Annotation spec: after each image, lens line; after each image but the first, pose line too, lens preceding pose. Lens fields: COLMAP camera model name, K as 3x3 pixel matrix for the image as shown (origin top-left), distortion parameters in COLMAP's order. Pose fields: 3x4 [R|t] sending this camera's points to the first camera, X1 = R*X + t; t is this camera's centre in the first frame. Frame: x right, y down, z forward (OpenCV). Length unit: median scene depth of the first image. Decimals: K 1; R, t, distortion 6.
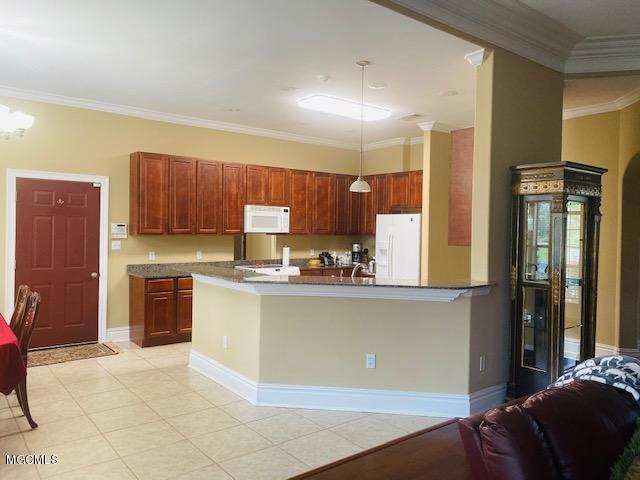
lens RADIAL K [[495.0, 0, 314.0], [0, 495.0, 235.7], [0, 0, 1]] dist [0.066380, -0.066243]
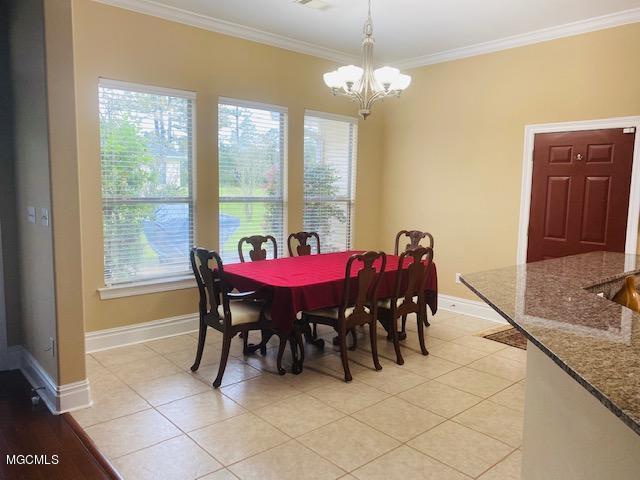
lens RADIAL K [[495.0, 0, 314.0], [0, 495.0, 235.7], [0, 0, 1]] dist [0.066380, -0.066243]
pose [[0.049201, 0.097700, -0.993999, 0.285422], [-0.018292, 0.995125, 0.096905, -0.014621], [0.998621, 0.013414, 0.050749, 0.555168]]
